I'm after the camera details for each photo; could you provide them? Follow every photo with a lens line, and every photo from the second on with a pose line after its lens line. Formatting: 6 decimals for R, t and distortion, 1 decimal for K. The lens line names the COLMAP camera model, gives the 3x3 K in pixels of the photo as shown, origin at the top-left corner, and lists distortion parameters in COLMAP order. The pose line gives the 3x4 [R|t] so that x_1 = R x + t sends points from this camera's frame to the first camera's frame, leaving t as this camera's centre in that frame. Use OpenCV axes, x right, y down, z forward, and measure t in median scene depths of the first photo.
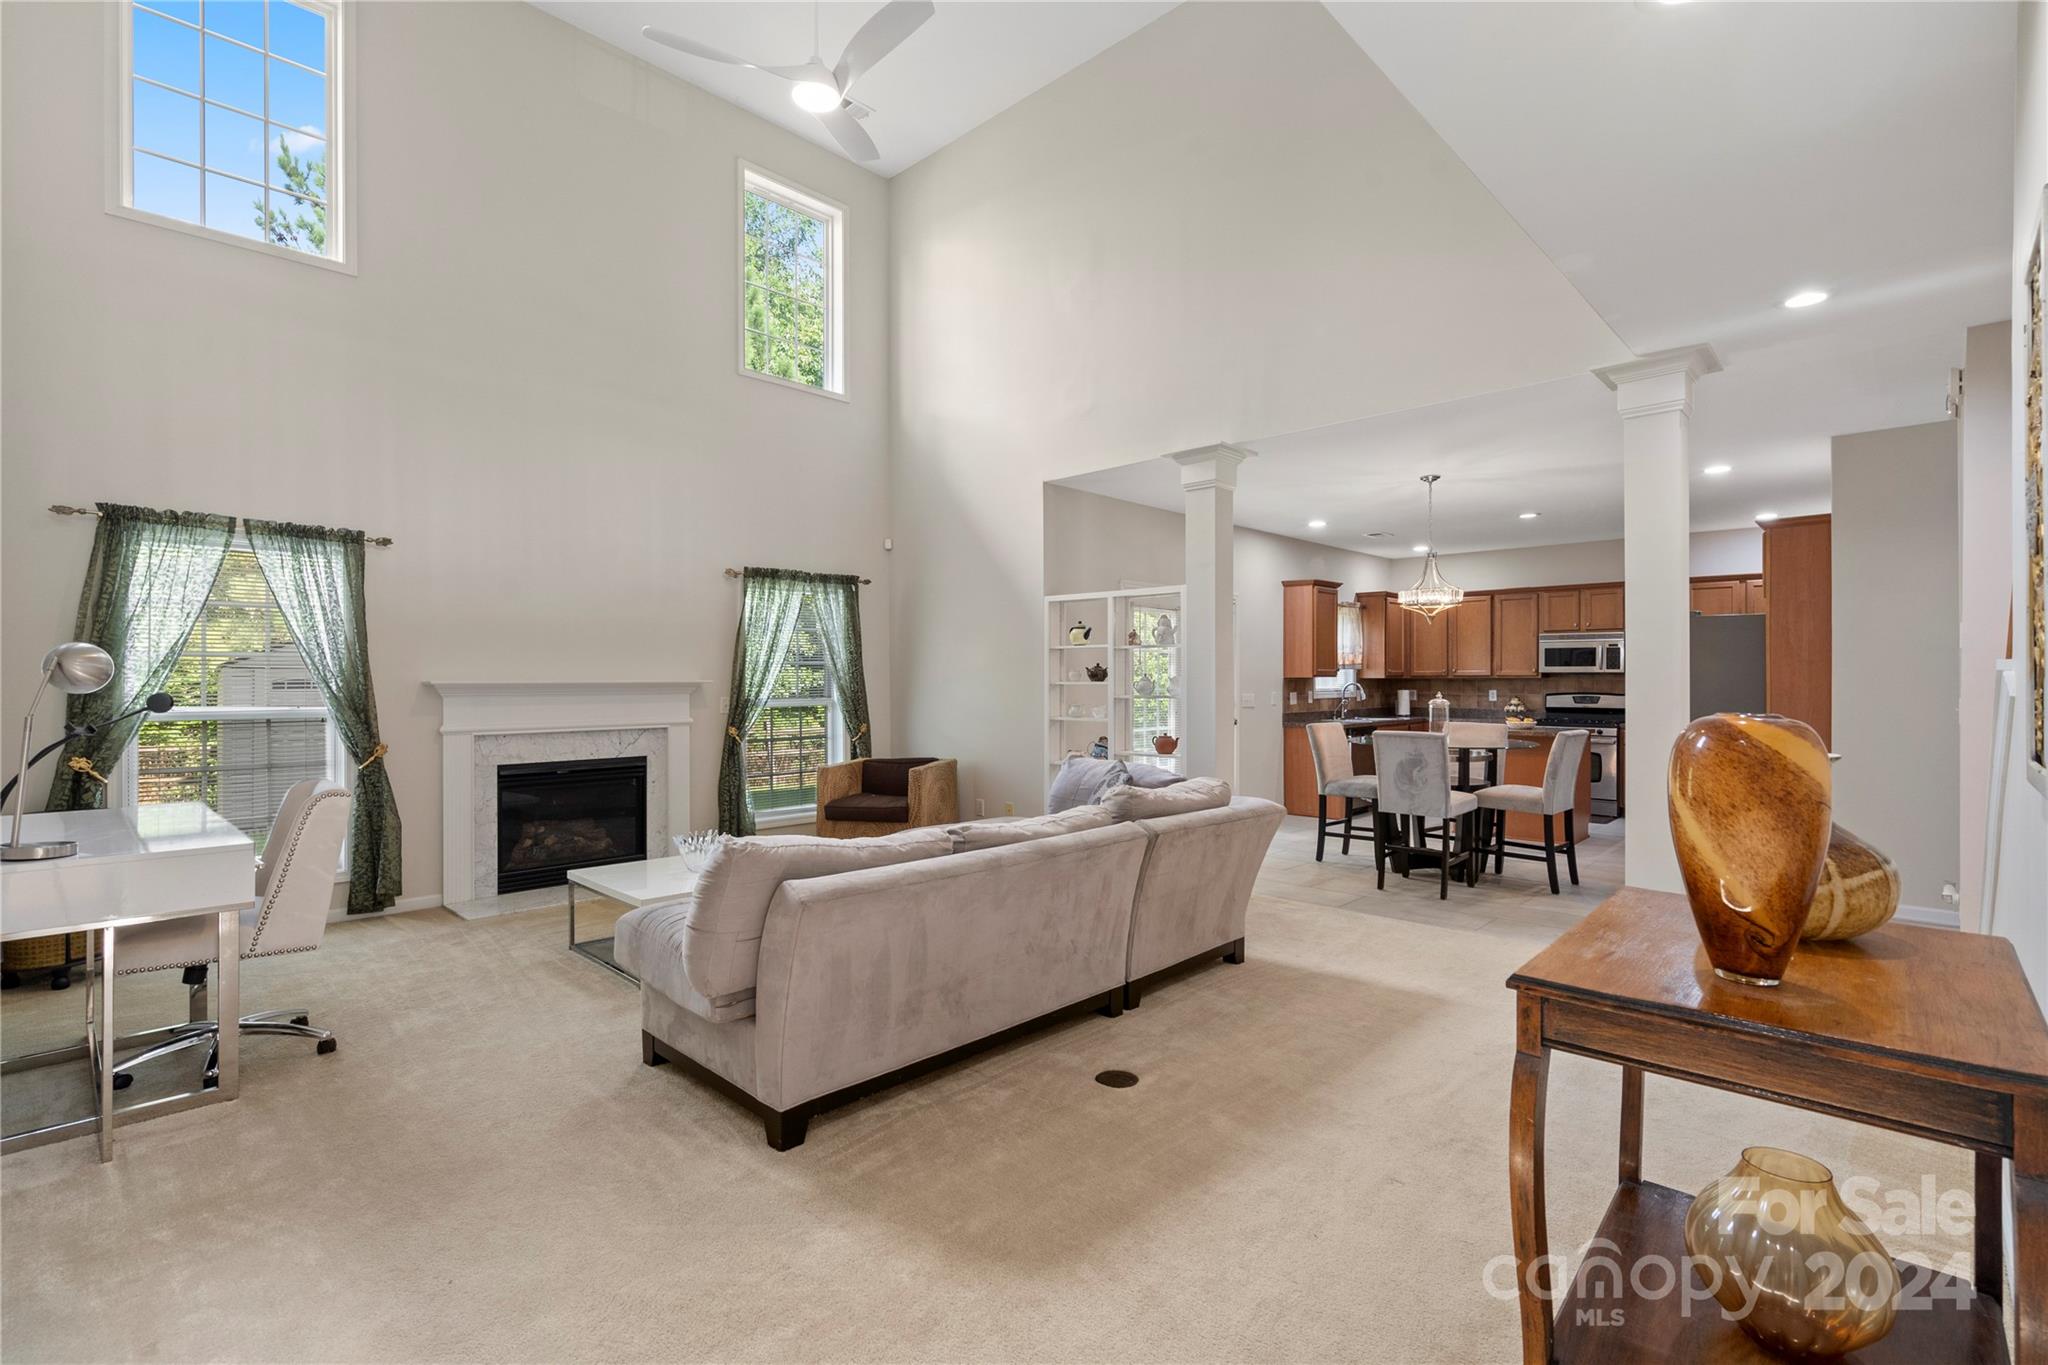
lens RADIAL K [[943.5, 0, 1015.8], [0, 943.5, 673.8], [0, 0, 1]] dist [-0.000938, 0.000041]
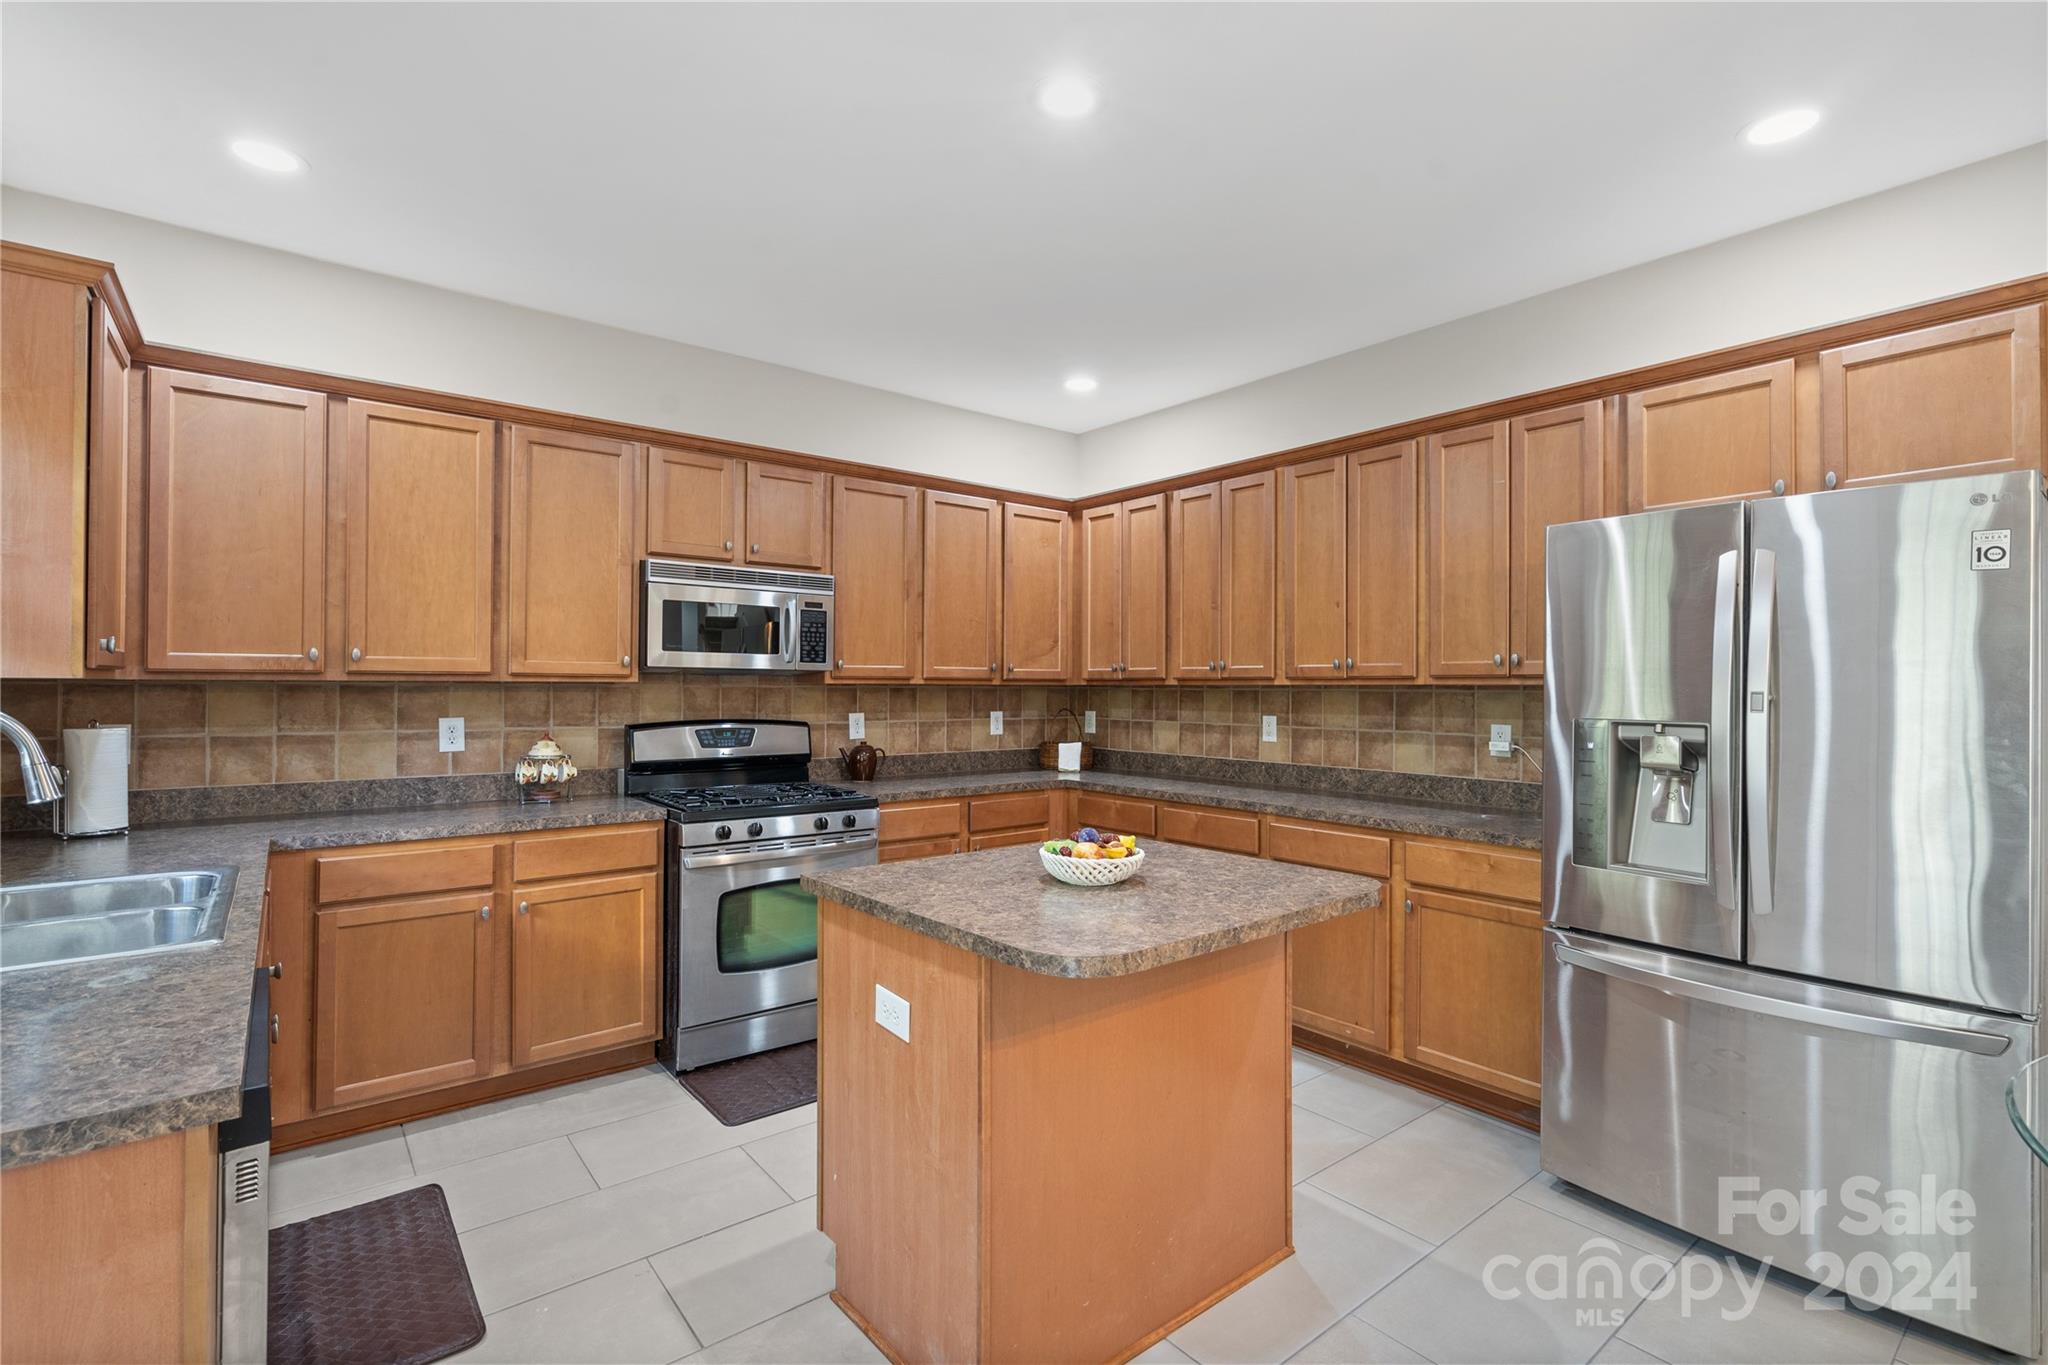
lens RADIAL K [[932.4, 0, 1029.2], [0, 932.4, 684.1], [0, 0, 1]] dist [0.000549, 0.000546]
pose [[0.126865, 0.004378, 0.991910, 0.231331], [-0.011480, 0.999930, -0.002945, 0.004503], [-0.991854, -0.011014, 0.126906, 0.831918]]
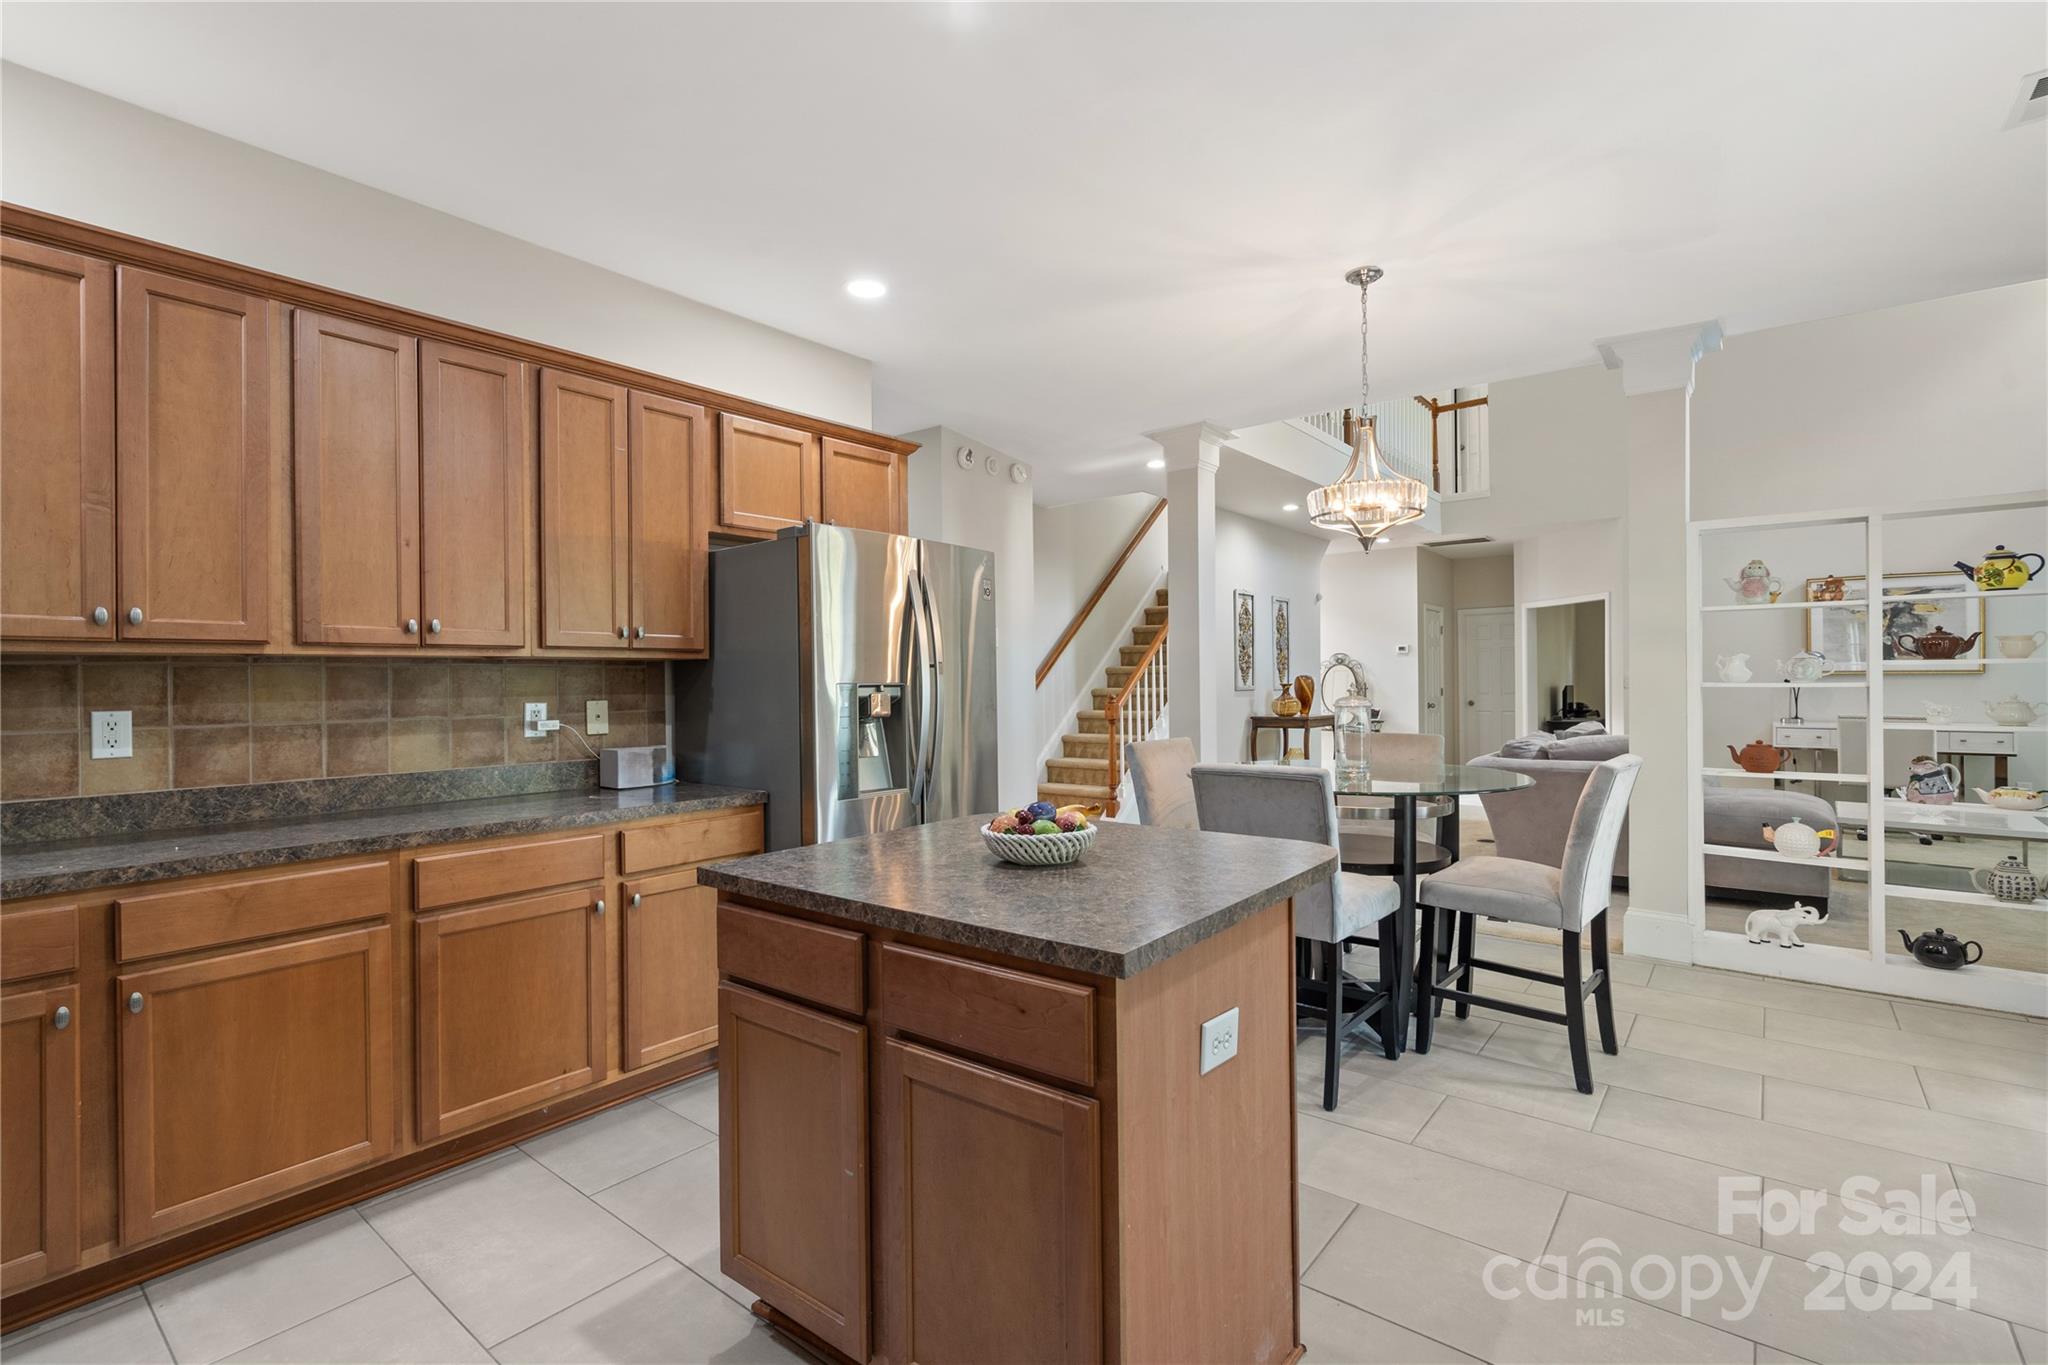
lens RADIAL K [[932.4, 0, 1029.2], [0, 932.4, 684.1], [0, 0, 1]] dist [0.000549, 0.000546]
pose [[-0.996147, 0.008999, -0.087238, 0.468038], [0.009058, 0.999959, -0.000280, 0.012229], [0.087232, -0.001069, -0.996187, 1.040385]]
